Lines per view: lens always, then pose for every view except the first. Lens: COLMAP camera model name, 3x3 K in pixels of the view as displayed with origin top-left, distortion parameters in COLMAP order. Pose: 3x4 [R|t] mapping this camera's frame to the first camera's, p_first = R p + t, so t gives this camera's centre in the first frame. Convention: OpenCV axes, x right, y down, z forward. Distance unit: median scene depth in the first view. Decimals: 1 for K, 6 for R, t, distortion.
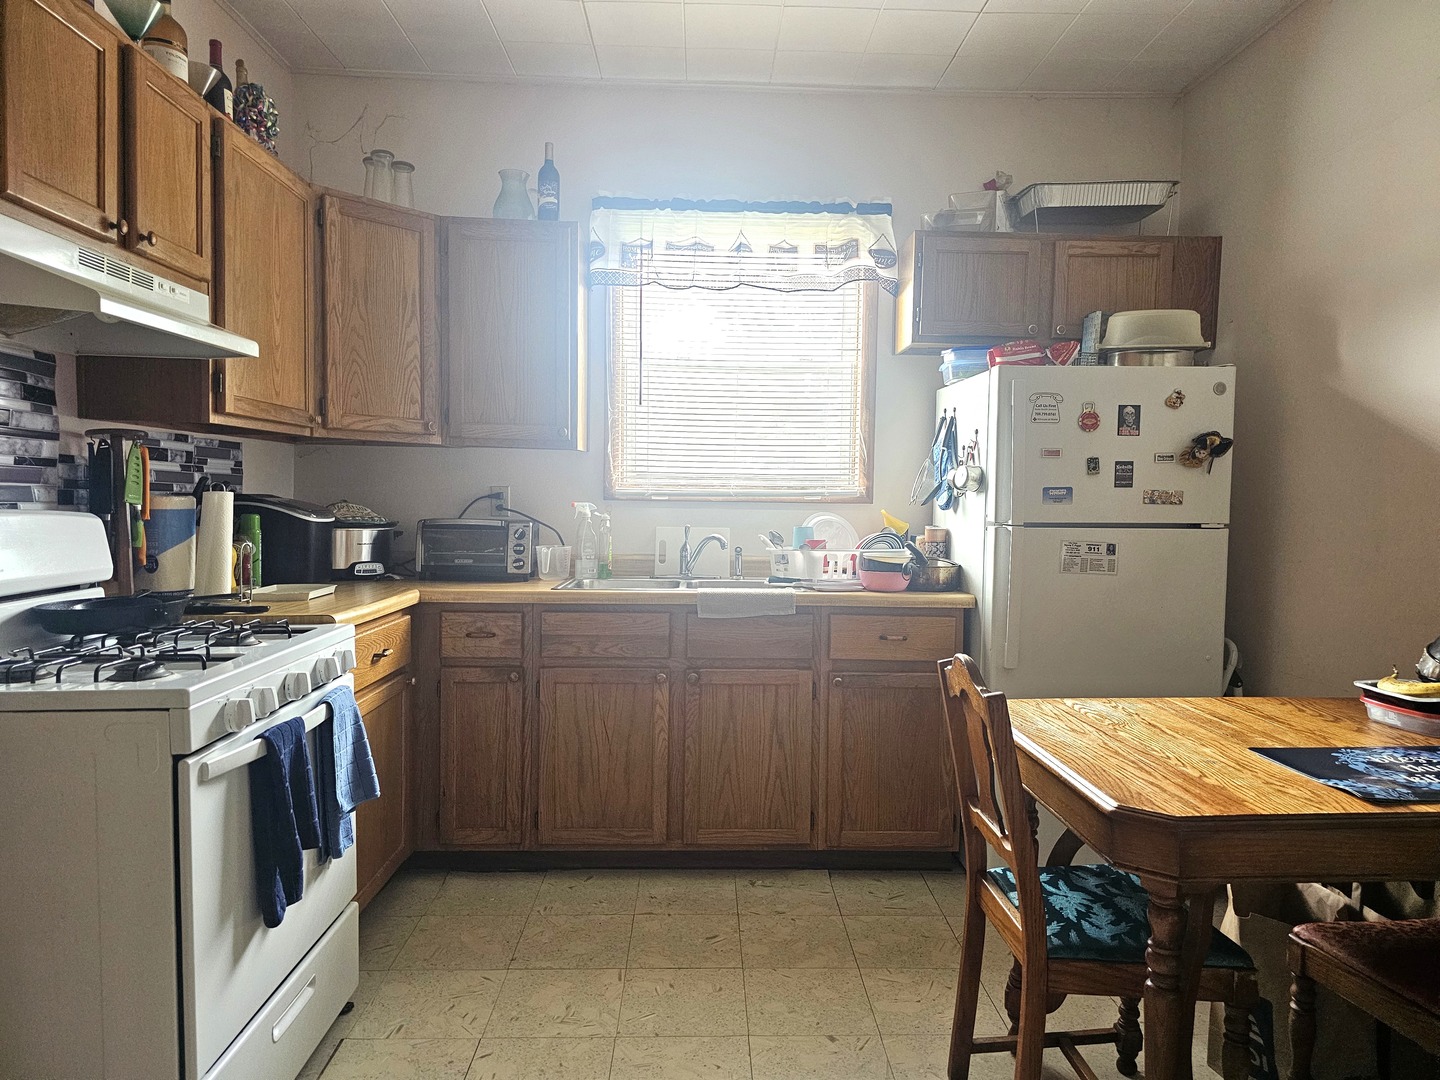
lens RADIAL K [[977.8, 0, 734.9], [0, 977.8, 549.8], [0, 0, 1]] dist [0.100047, -0.114727]
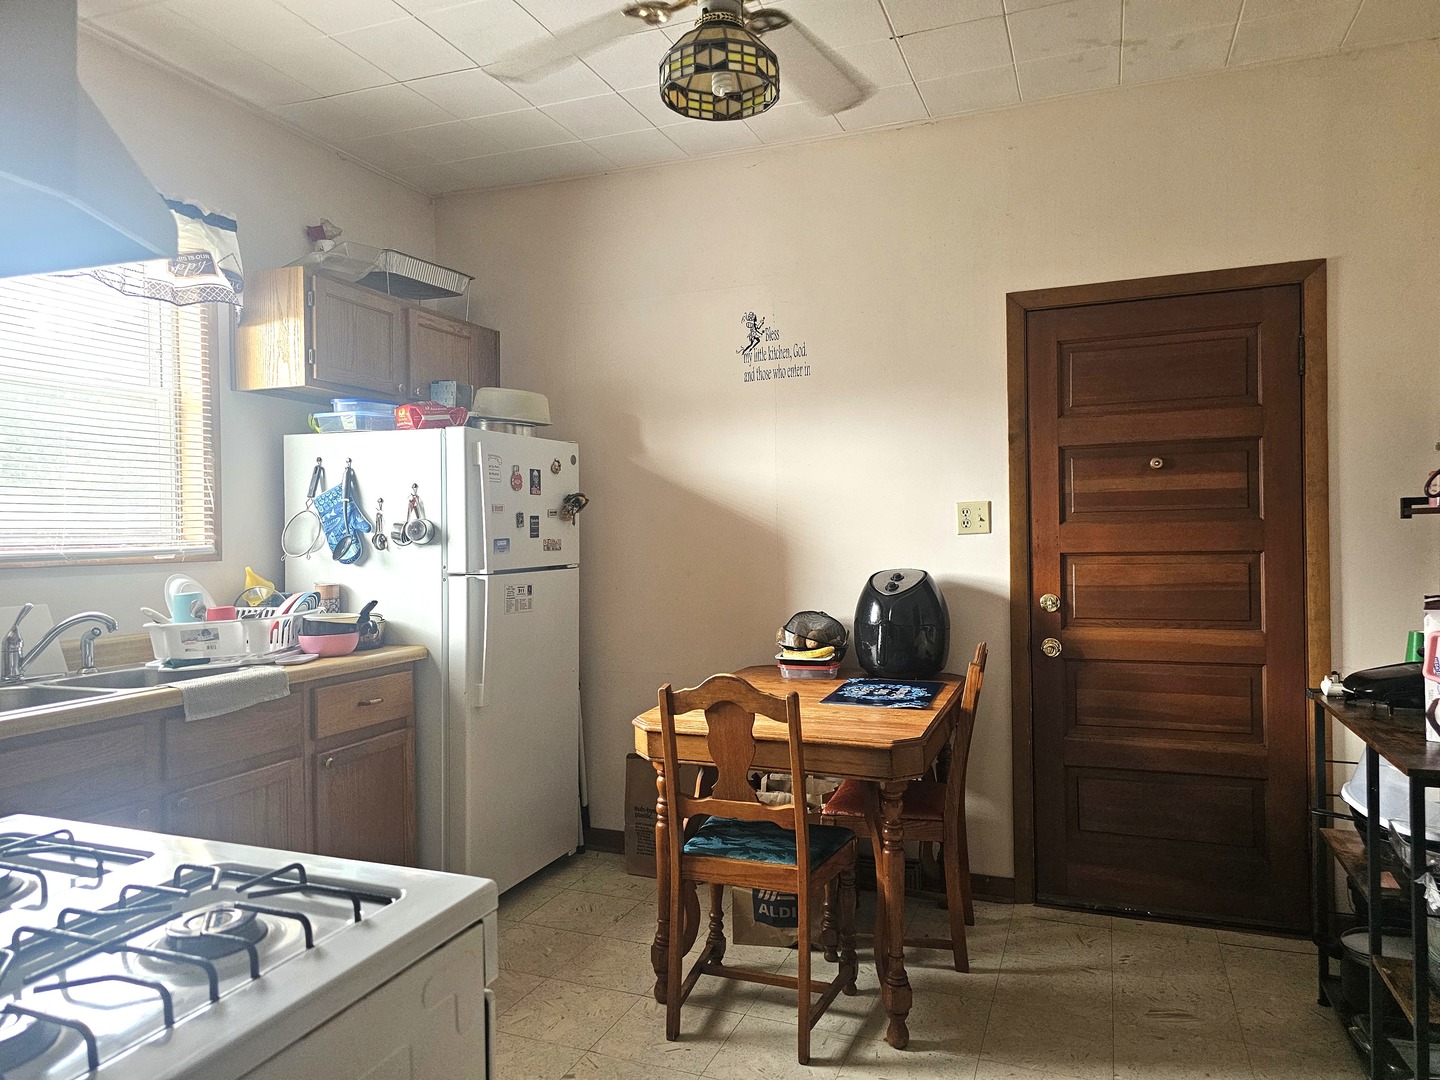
lens RADIAL K [[977.8, 0, 734.9], [0, 977.8, 549.8], [0, 0, 1]] dist [0.100047, -0.114727]
pose [[0.383568, -0.037259, 0.922761, -0.610093], [0.070265, 0.997467, 0.011069, -0.044321], [-0.920836, 0.060592, 0.385214, 0.321008]]
